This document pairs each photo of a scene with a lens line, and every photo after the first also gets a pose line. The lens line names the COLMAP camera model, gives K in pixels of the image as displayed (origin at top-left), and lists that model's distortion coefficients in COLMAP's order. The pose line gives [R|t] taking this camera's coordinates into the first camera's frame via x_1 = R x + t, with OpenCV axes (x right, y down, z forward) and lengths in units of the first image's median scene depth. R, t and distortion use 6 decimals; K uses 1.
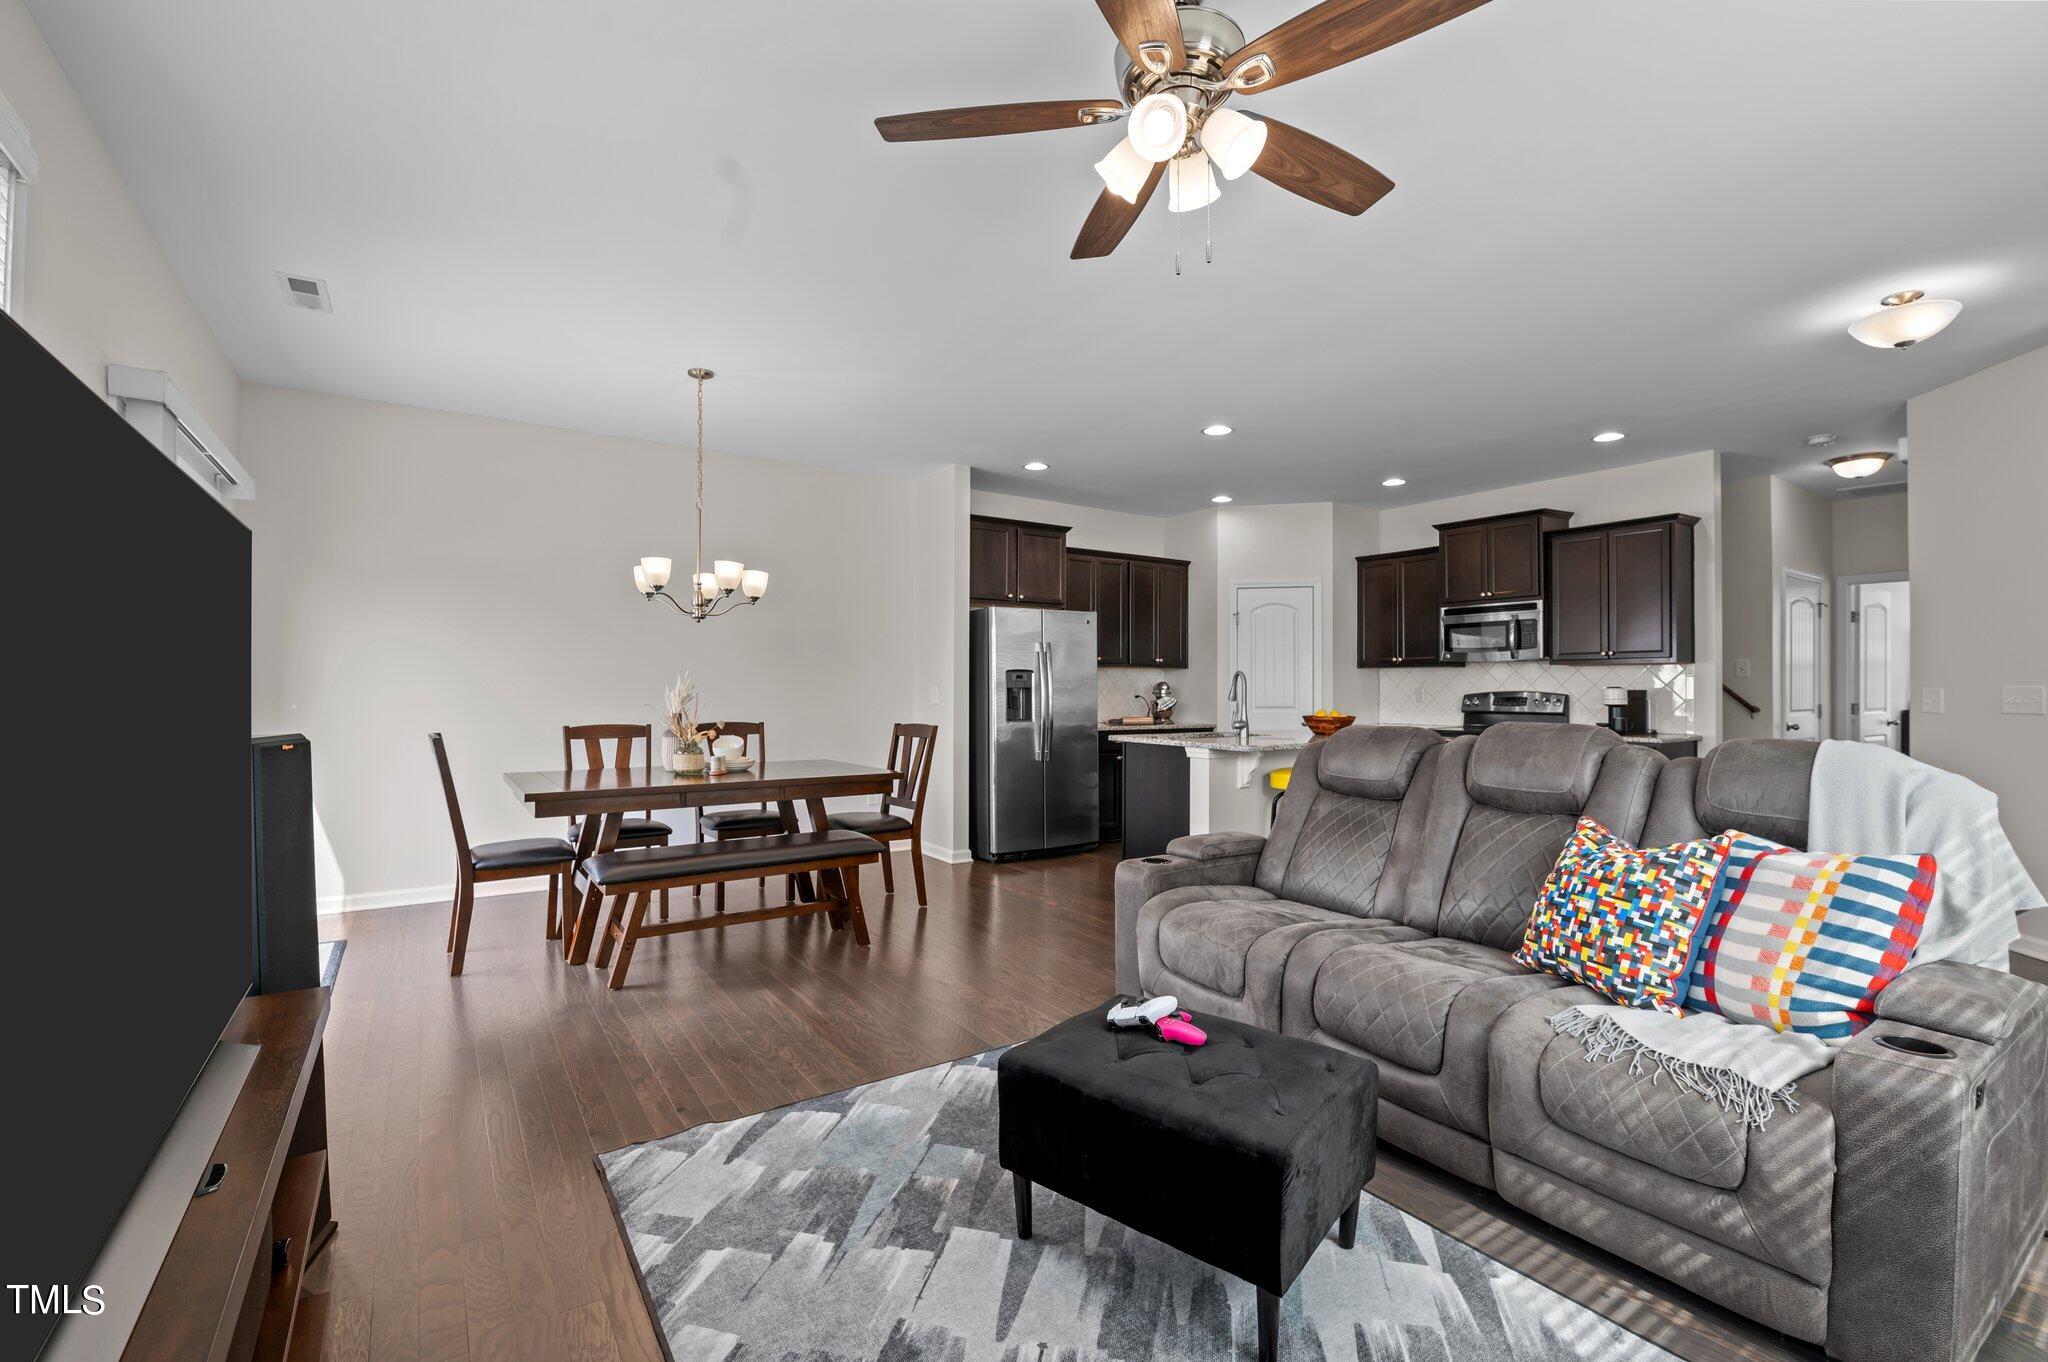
lens RADIAL K [[891.0, 0, 1014.1], [0, 891.0, 689.8], [0, 0, 1]] dist [-0.014772, -0.001832]
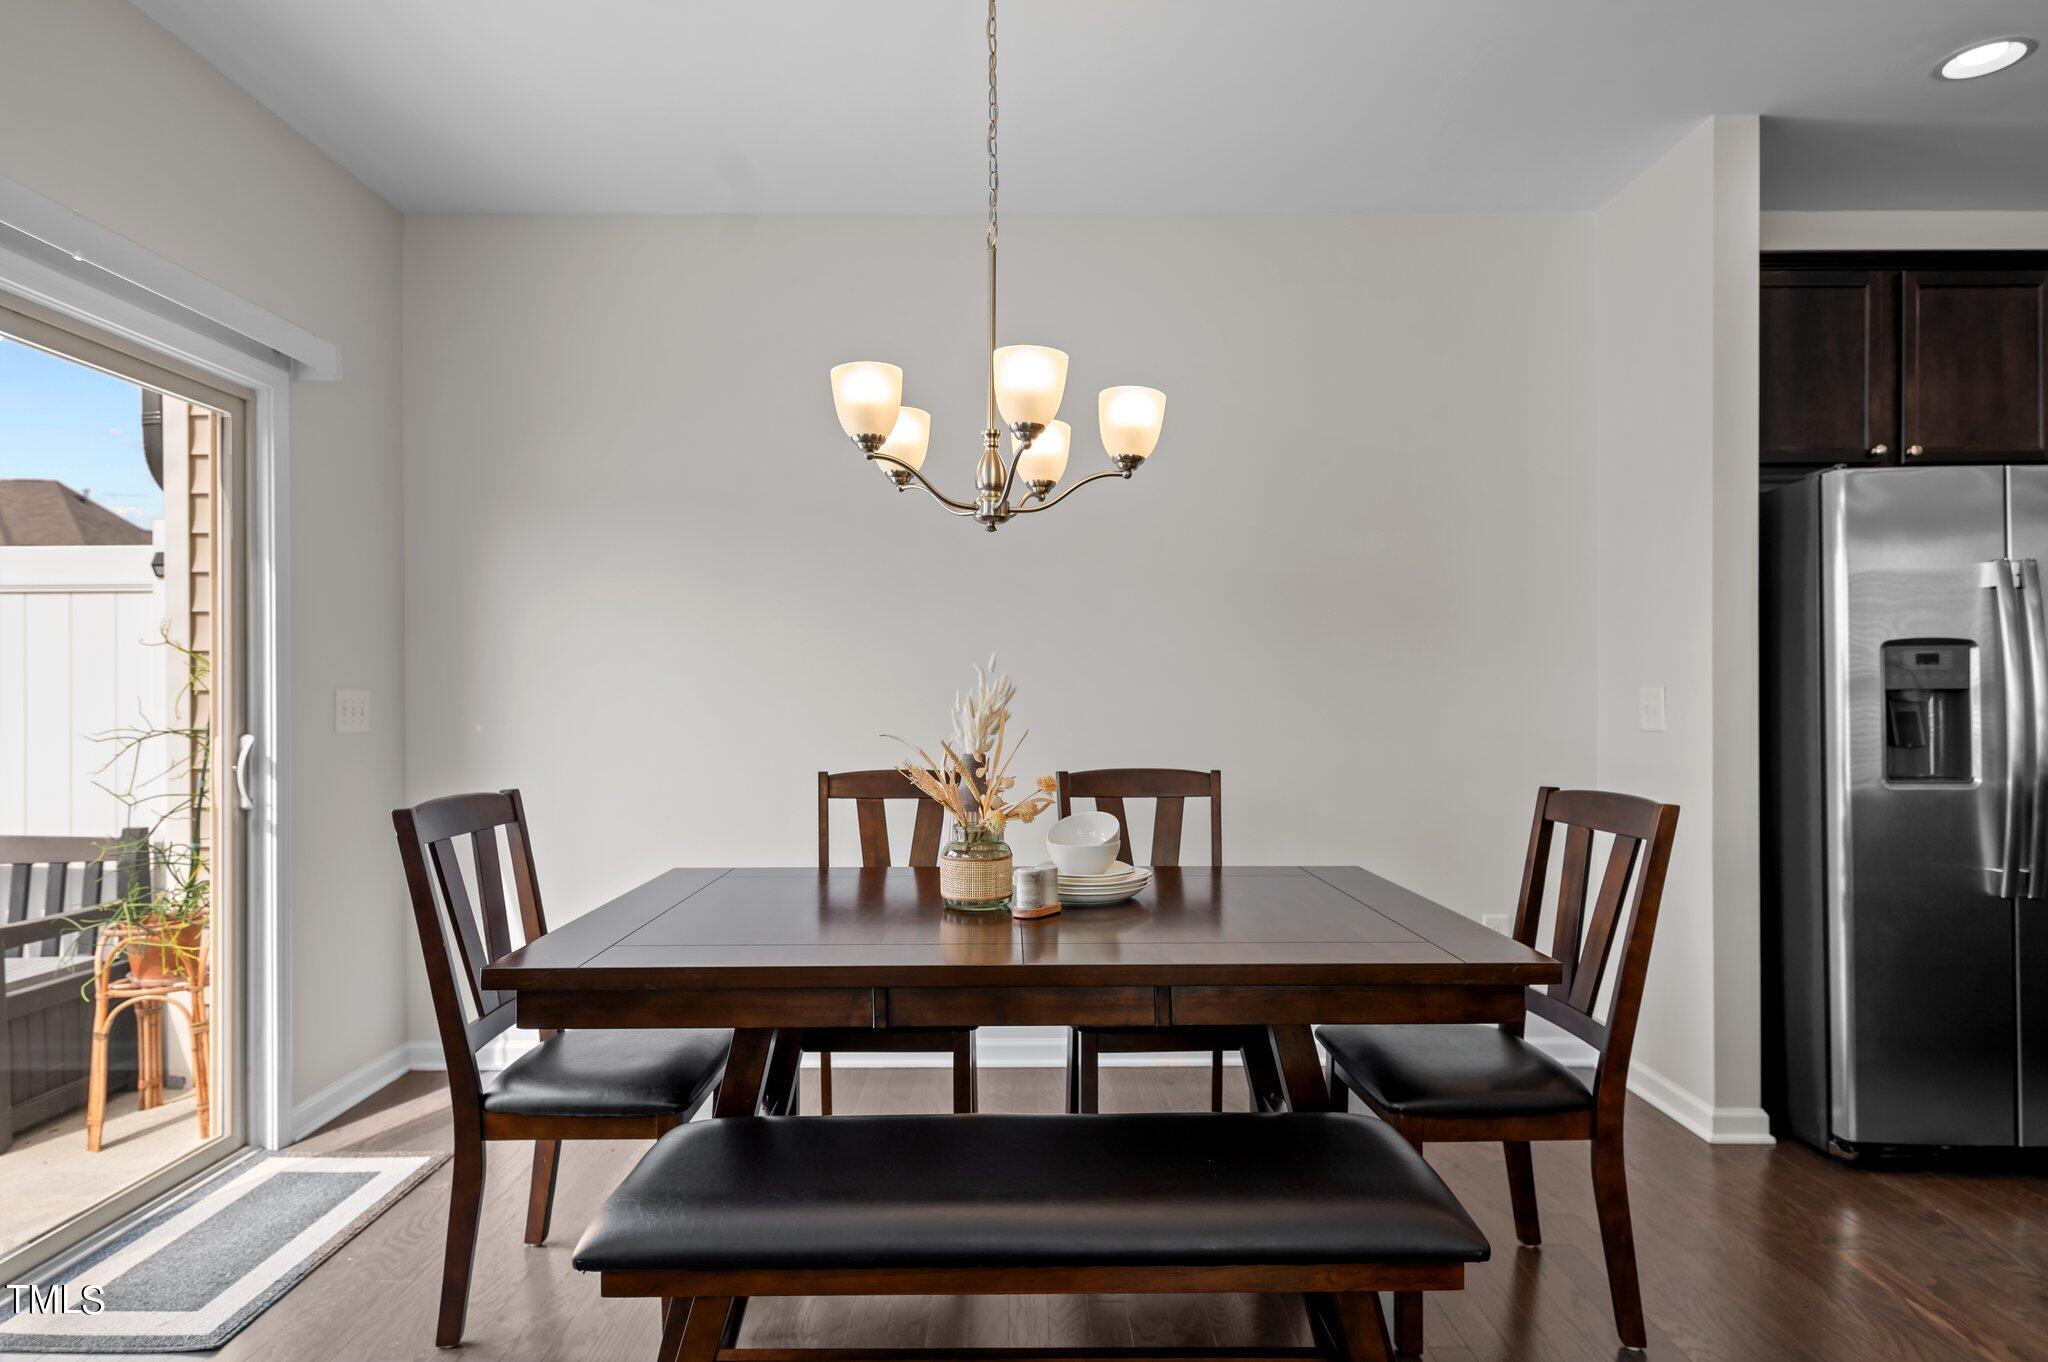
lens RADIAL K [[1143.1, 0, 1026.6], [0, 1143.1, 695.1], [0, 0, 1]] dist [0.013609, -0.005646]
pose [[0.835960, -0.005042, -0.548767, -0.043572], [0.004275, 0.999987, -0.002676, -0.000170], [0.548774, -0.000108, 0.835971, 0.412560]]
